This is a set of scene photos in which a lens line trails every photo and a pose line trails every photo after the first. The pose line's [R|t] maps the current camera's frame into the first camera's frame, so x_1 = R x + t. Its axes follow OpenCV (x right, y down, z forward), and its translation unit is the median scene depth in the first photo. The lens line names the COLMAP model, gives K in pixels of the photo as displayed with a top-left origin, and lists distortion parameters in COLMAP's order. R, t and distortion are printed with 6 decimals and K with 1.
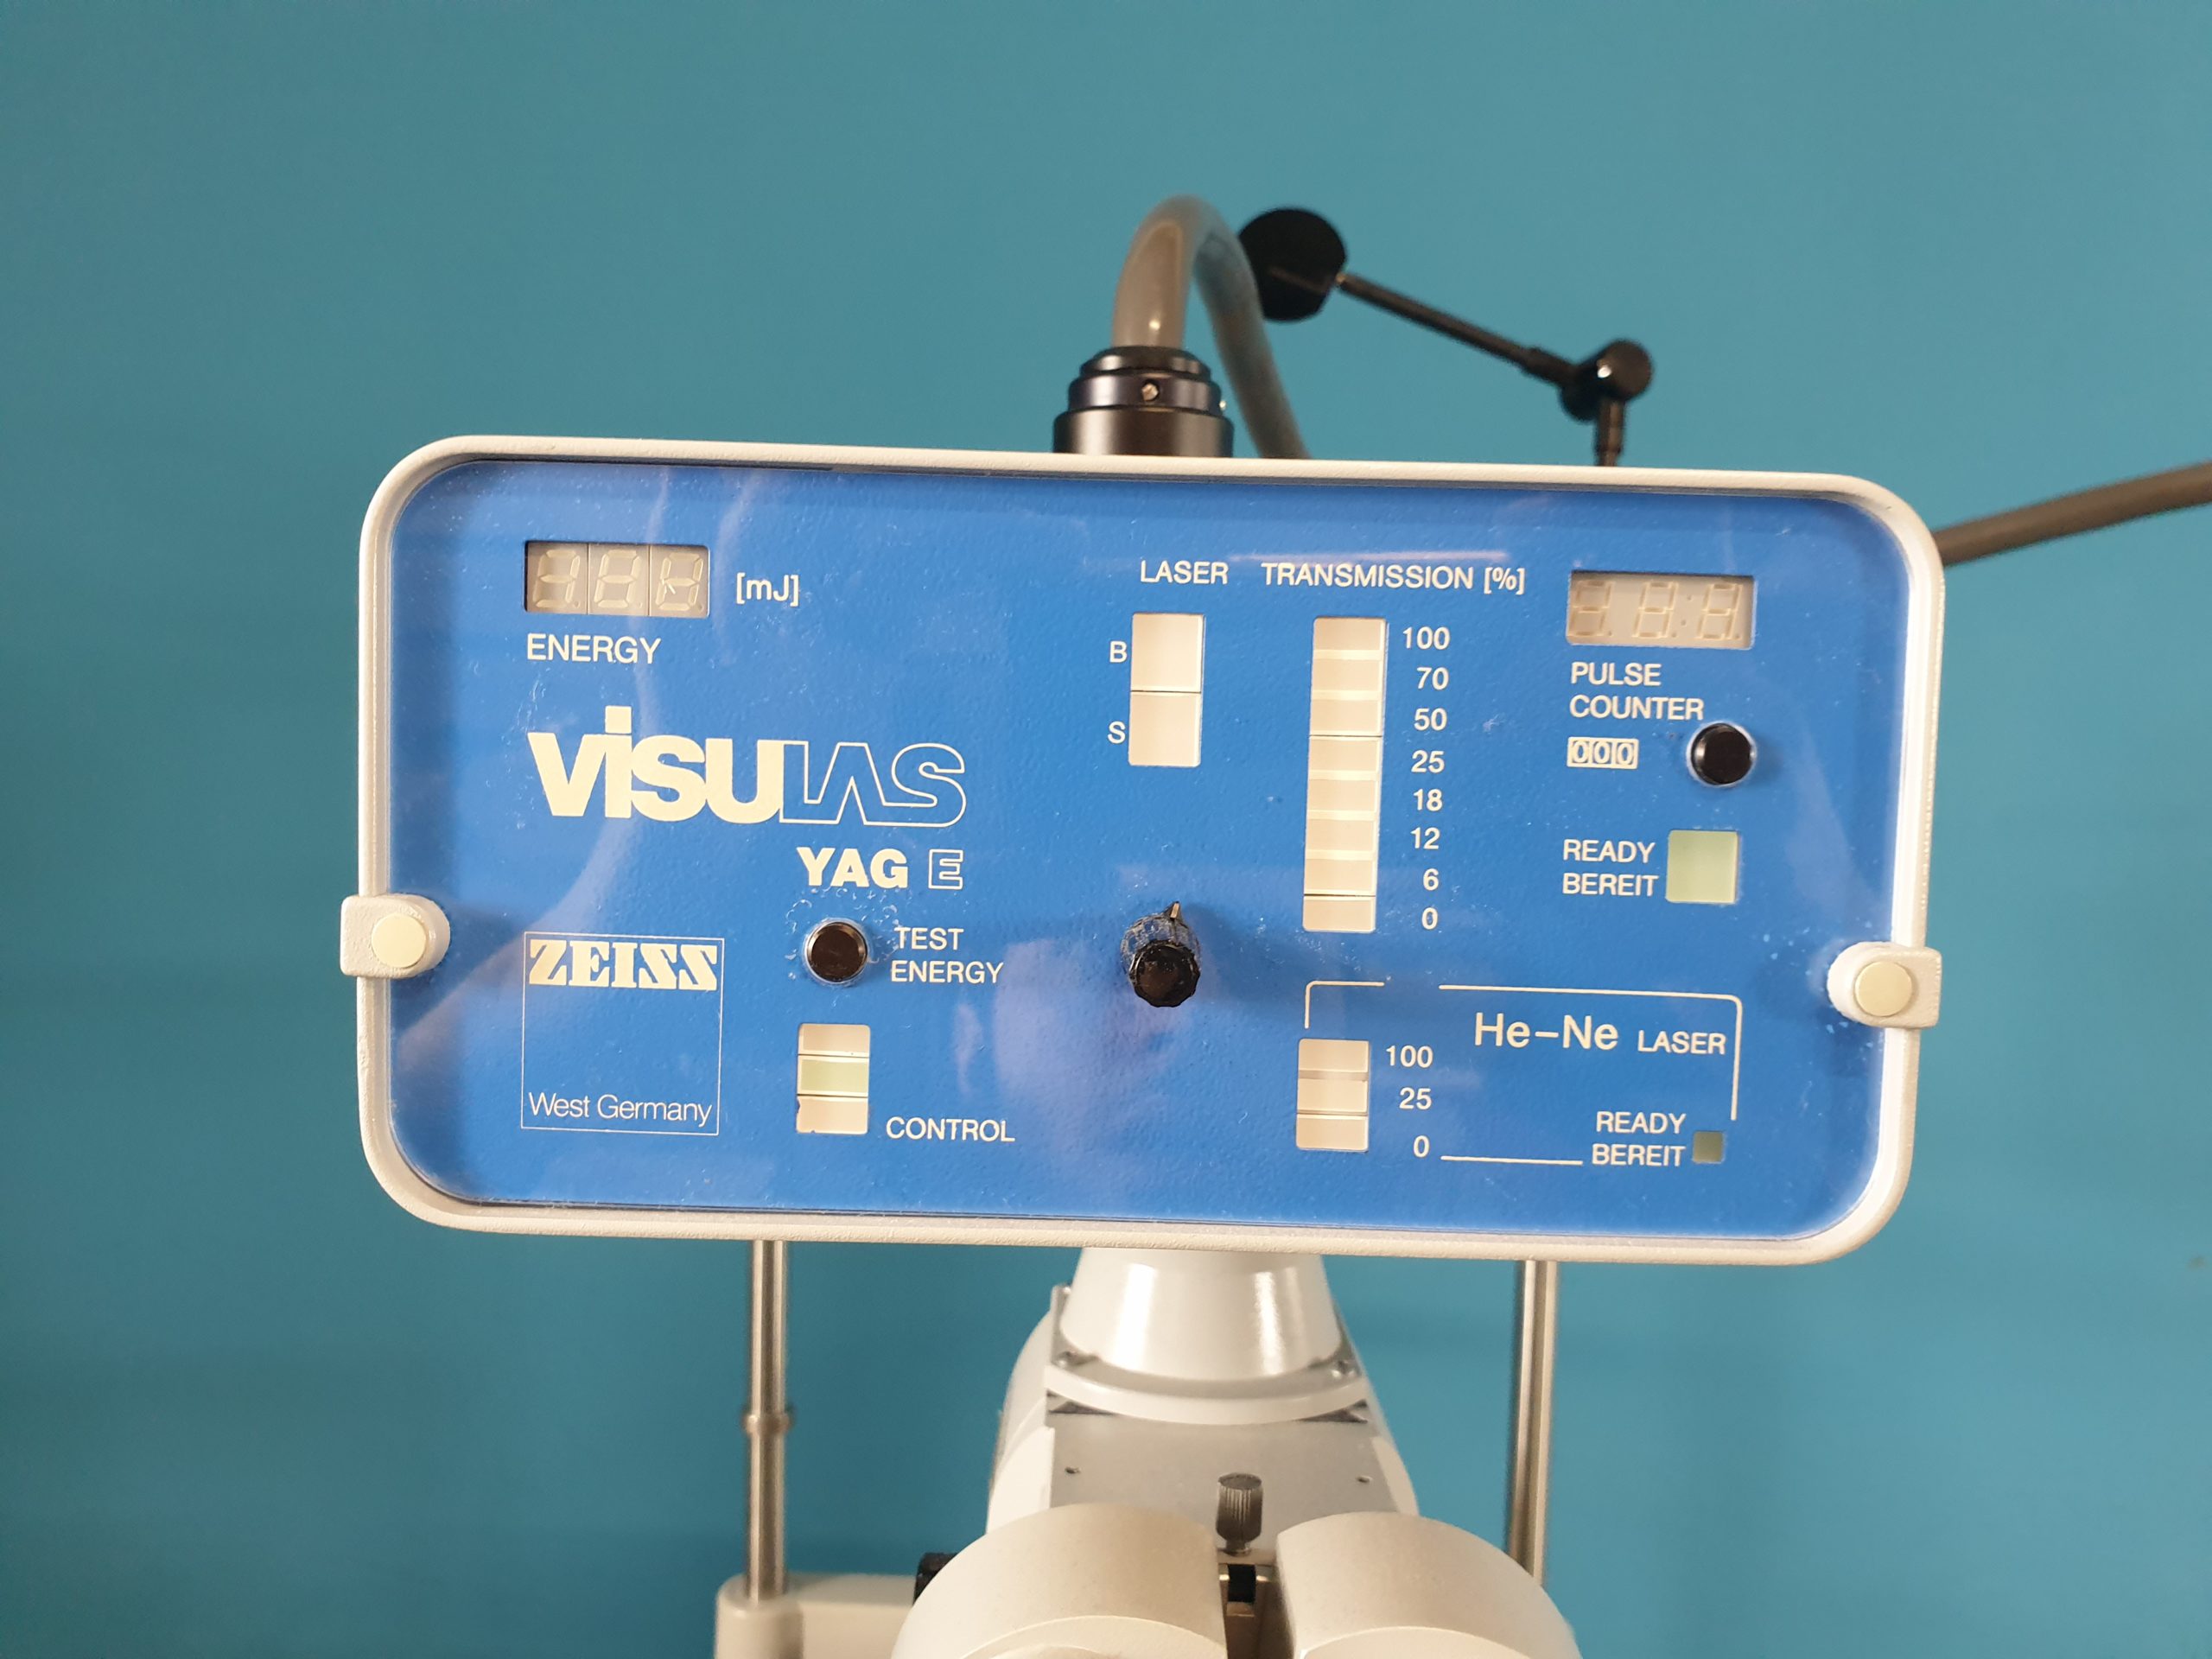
lens RADIAL K [[1709.0, 0, 1092.5], [0, 1709.0, 833.9], [0, 0, 1]] dist [0.003517, -0.010332]
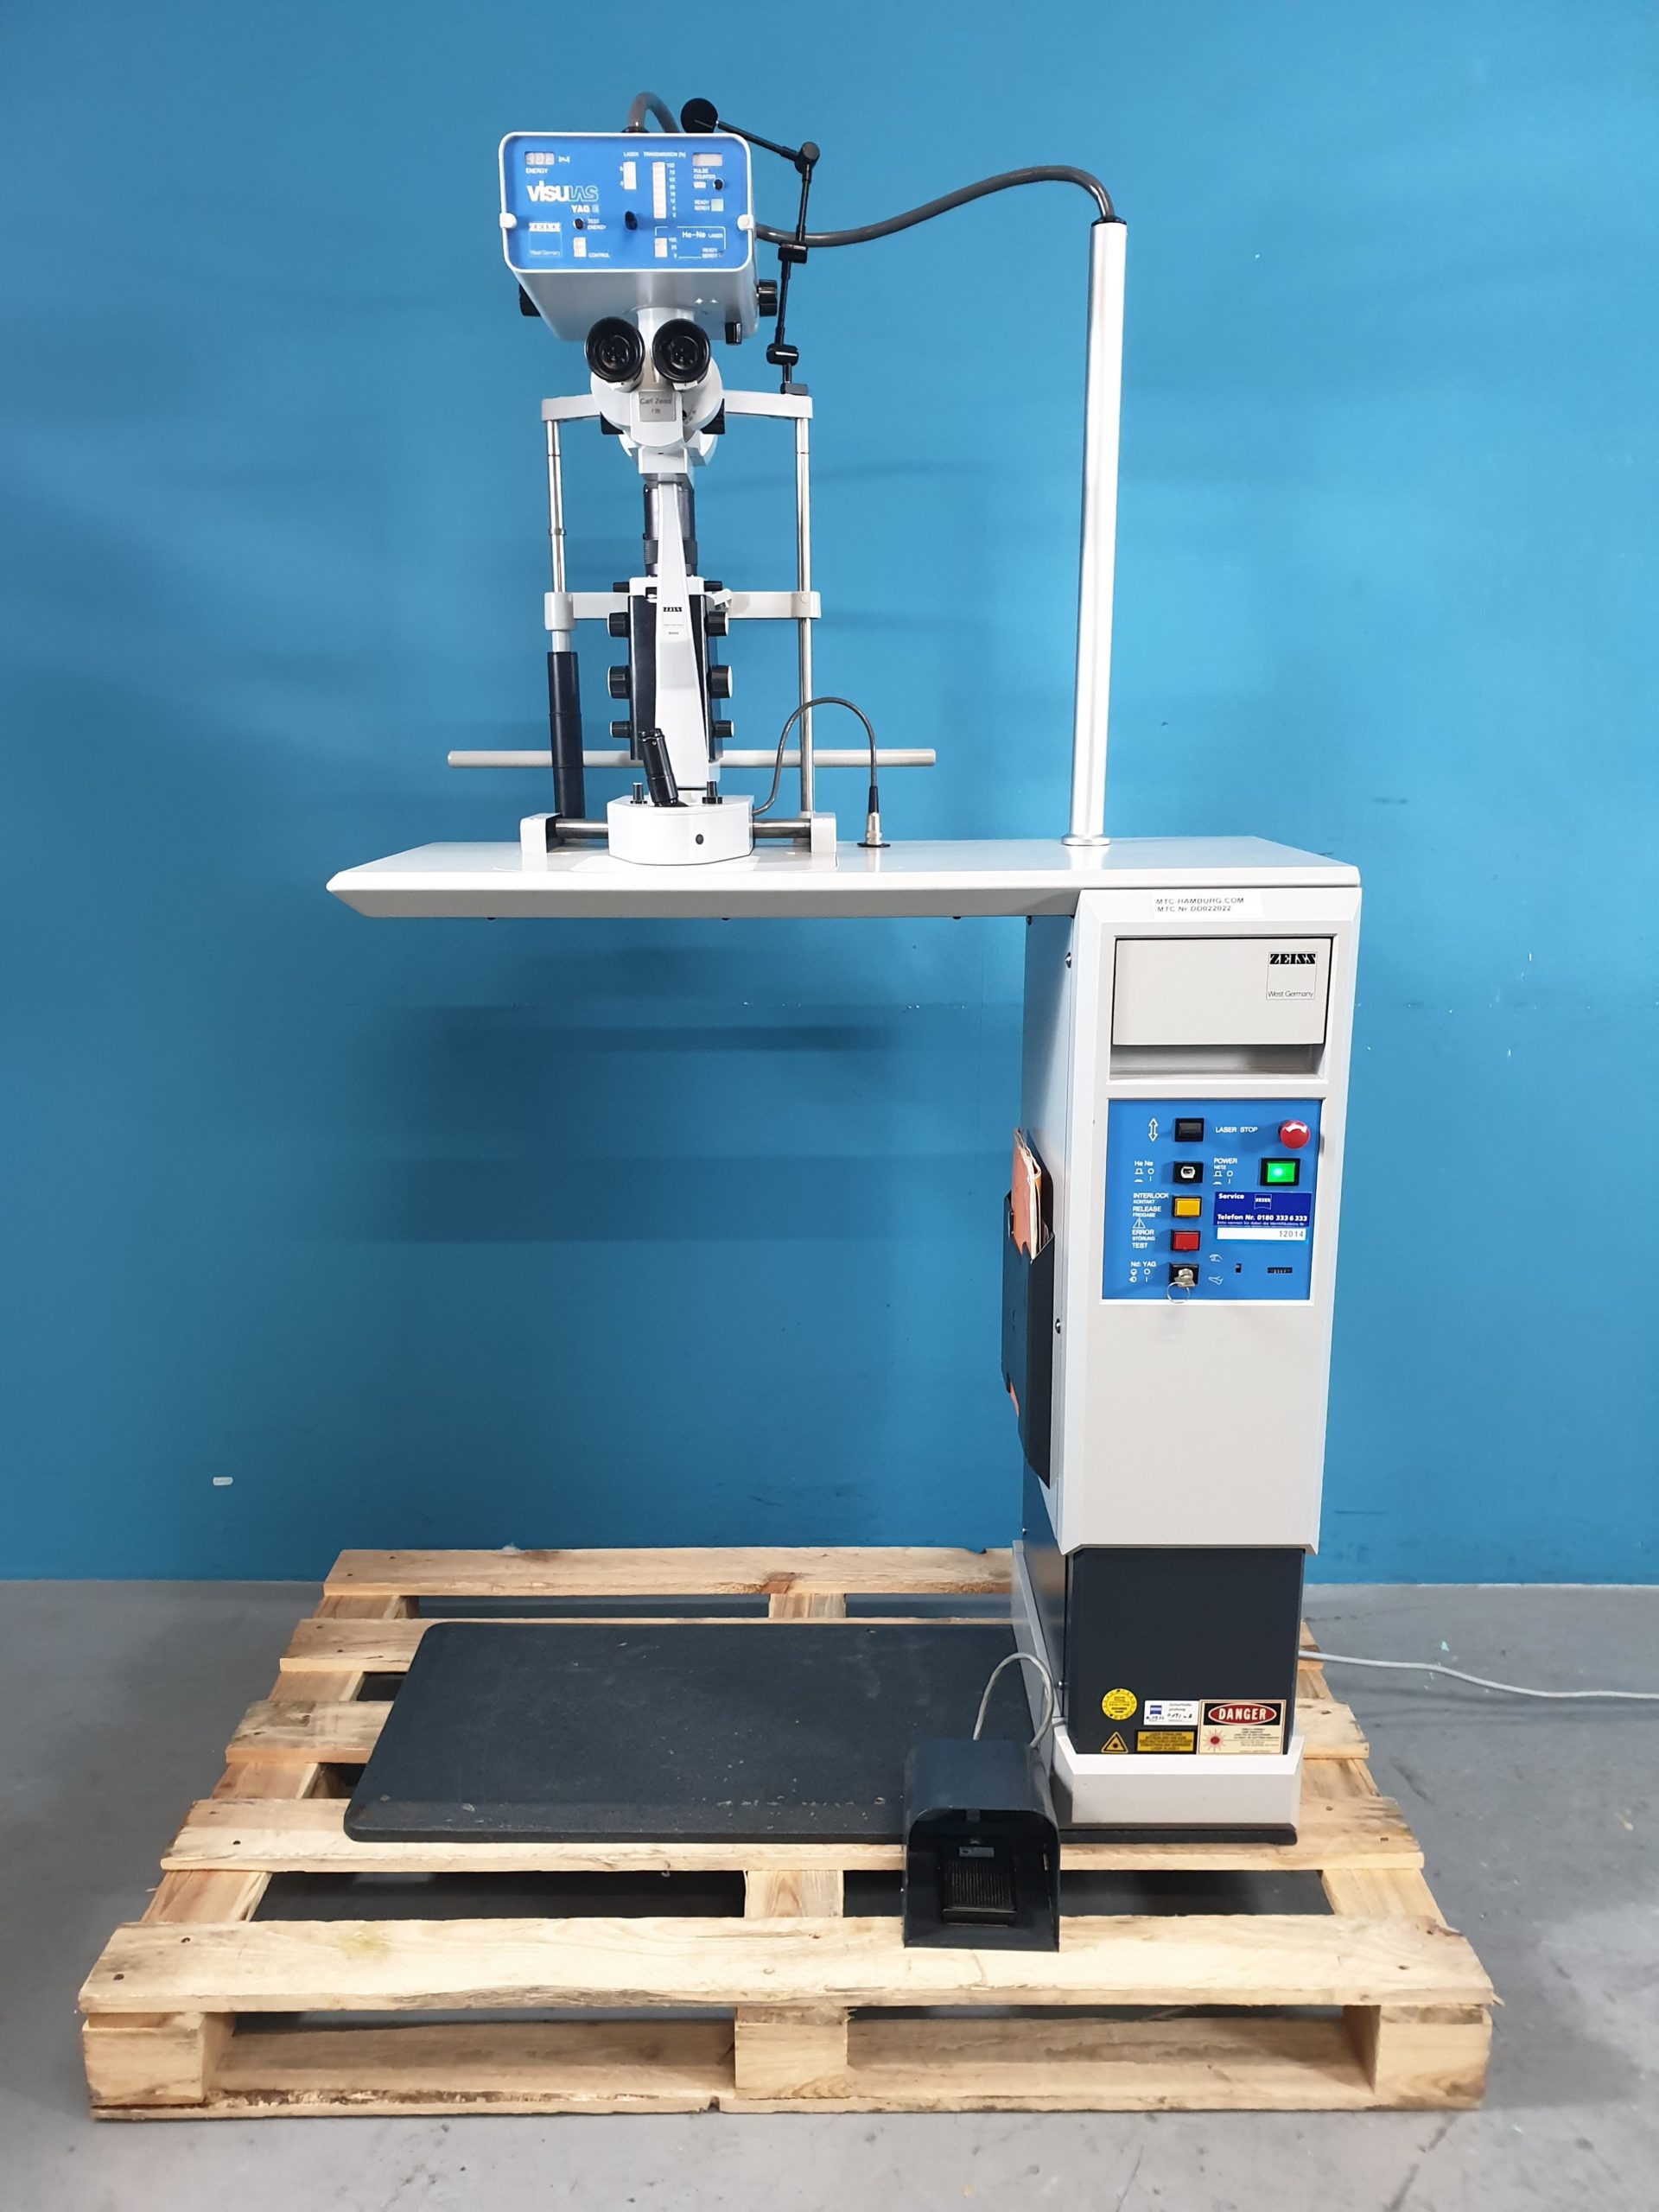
lens RADIAL K [[1709.0, 0, 821.8], [0, 1709.0, 1122.9], [0, 0, 1]] dist [0.003517, -0.010332]
pose [[0.998735, -0.043106, 0.025873, 0.428995], [0.037313, 0.980457, 0.193164, 2.101355], [-0.033694, -0.191955, 0.980825, -5.733209]]
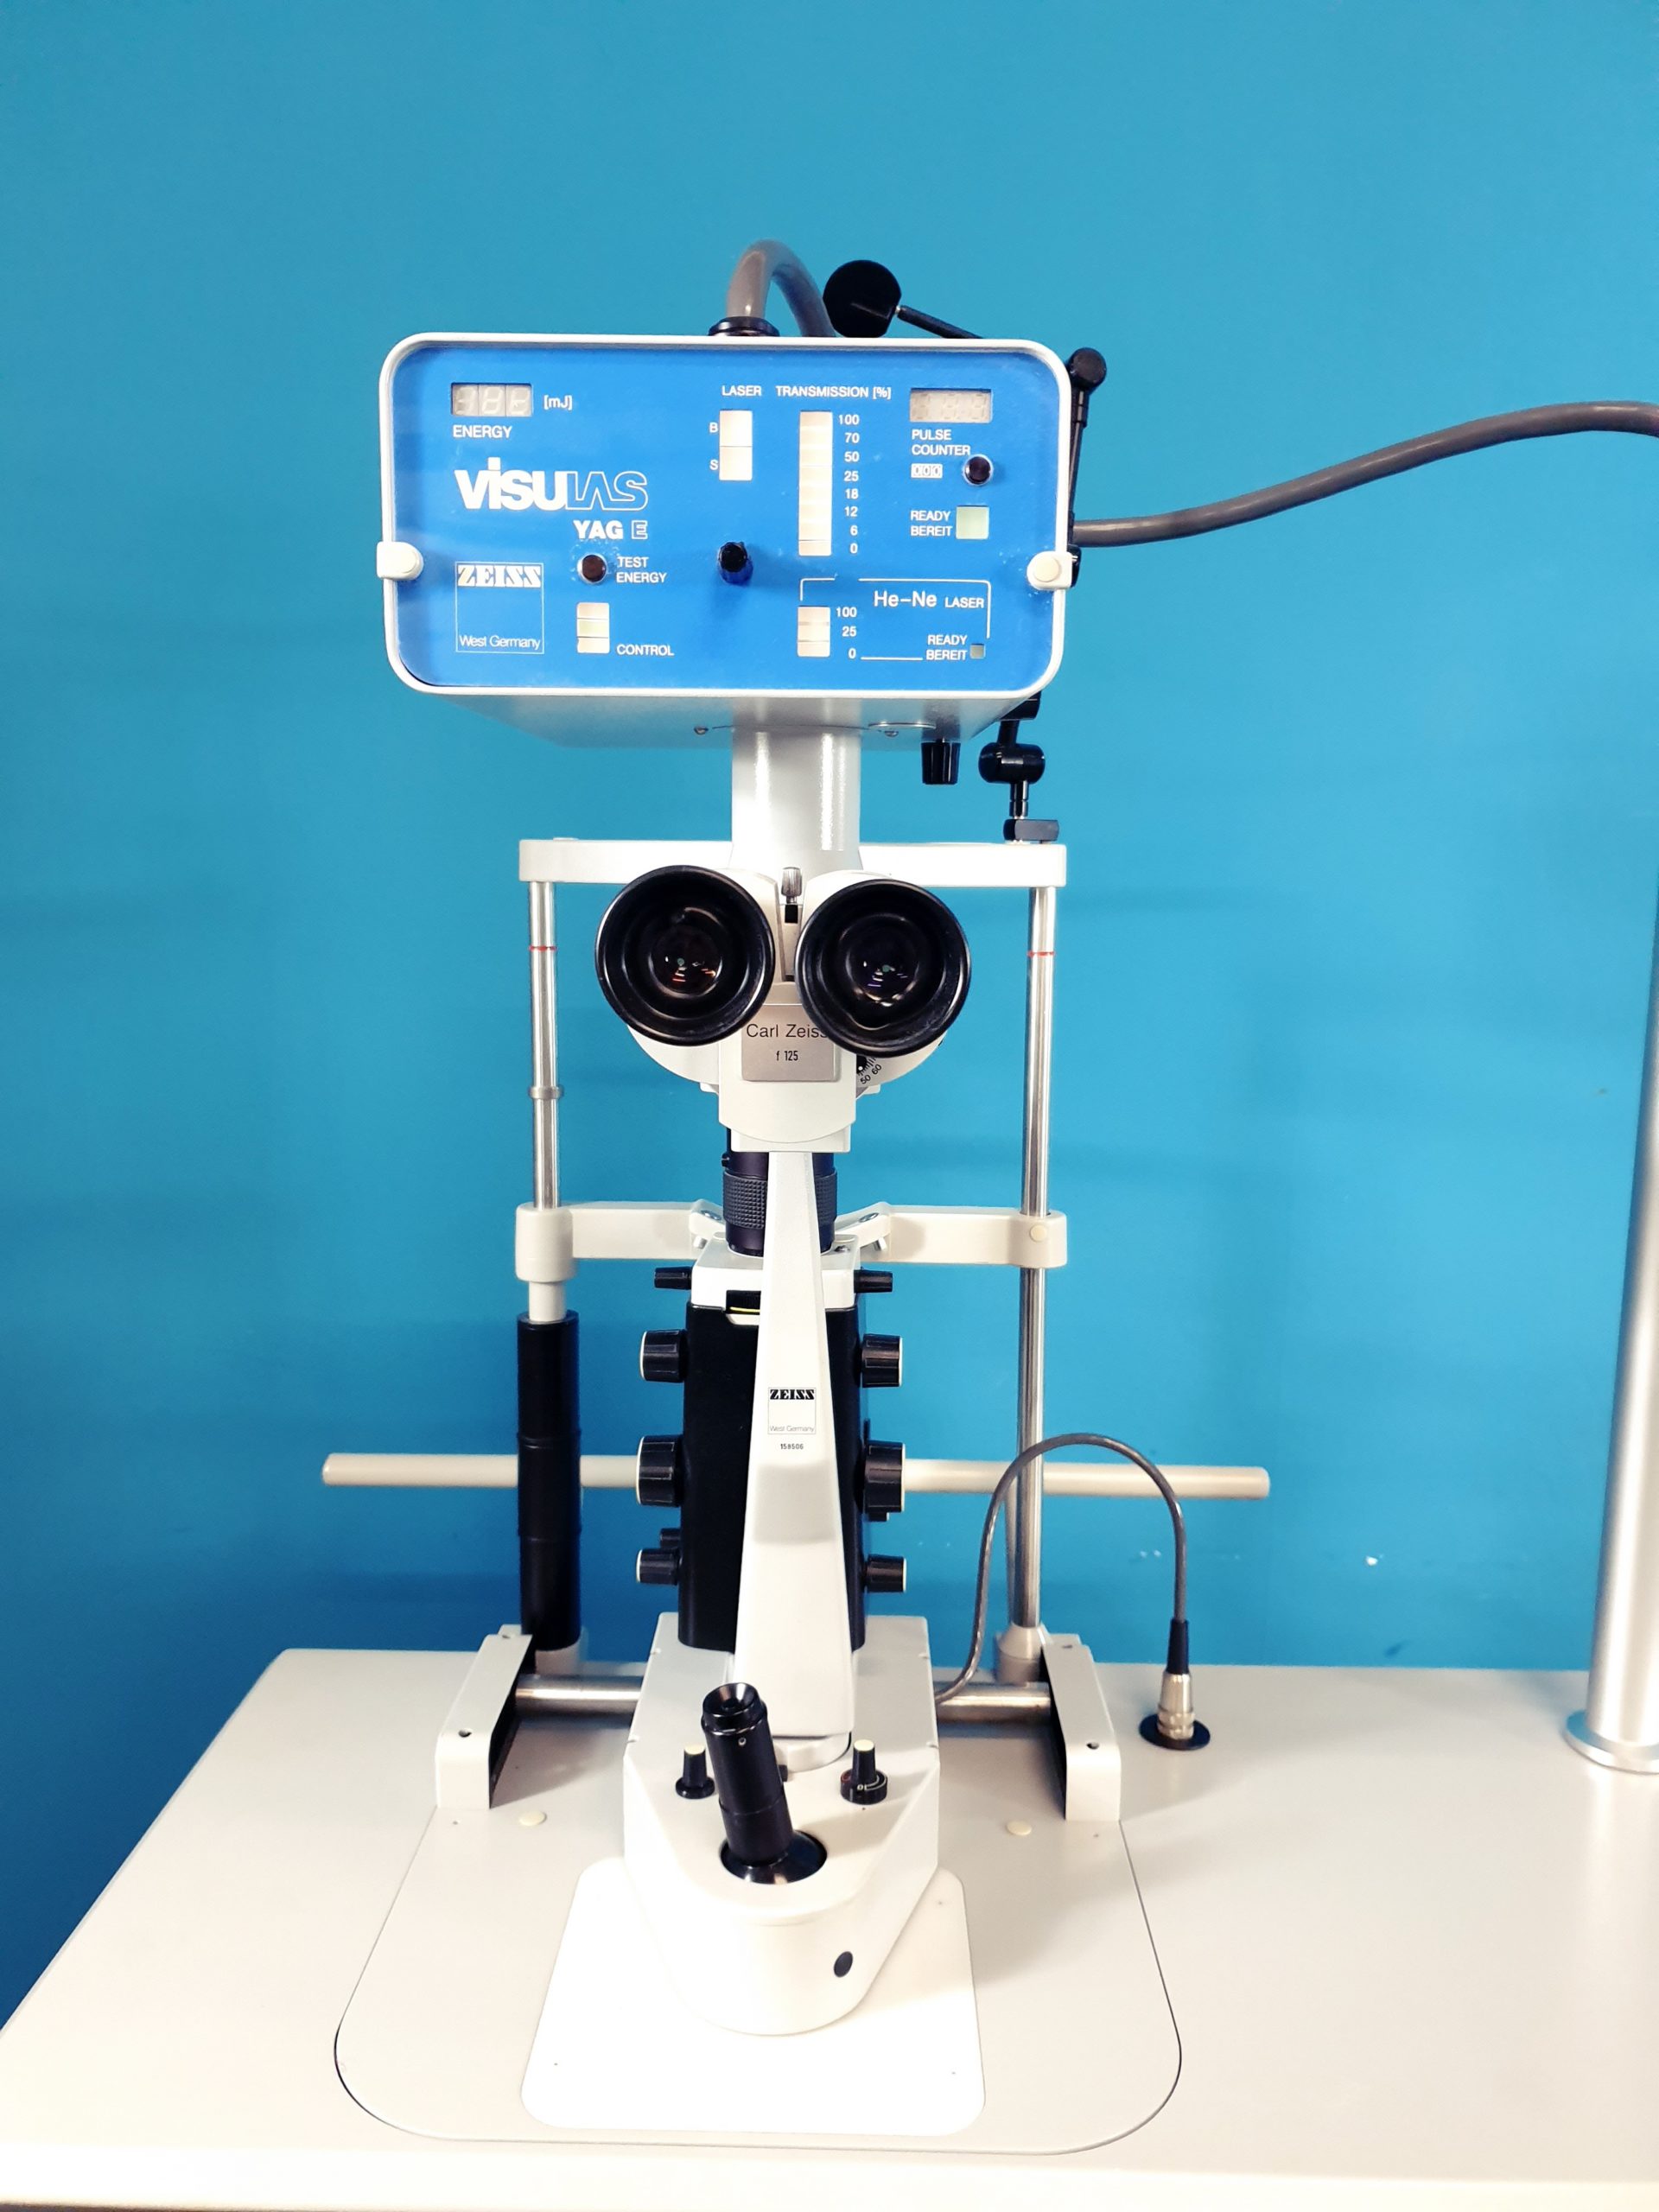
lens RADIAL K [[1662.6, 0, 818.3], [0, 1662.6, 1101.3], [0, 0, 1]] dist [0.001253, -0.004799]
pose [[0.999862, -0.016498, 0.001783, 0.134561], [0.016295, 0.996464, 0.082423, 0.599381], [-0.003136, -0.082383, 0.996596, -1.266625]]
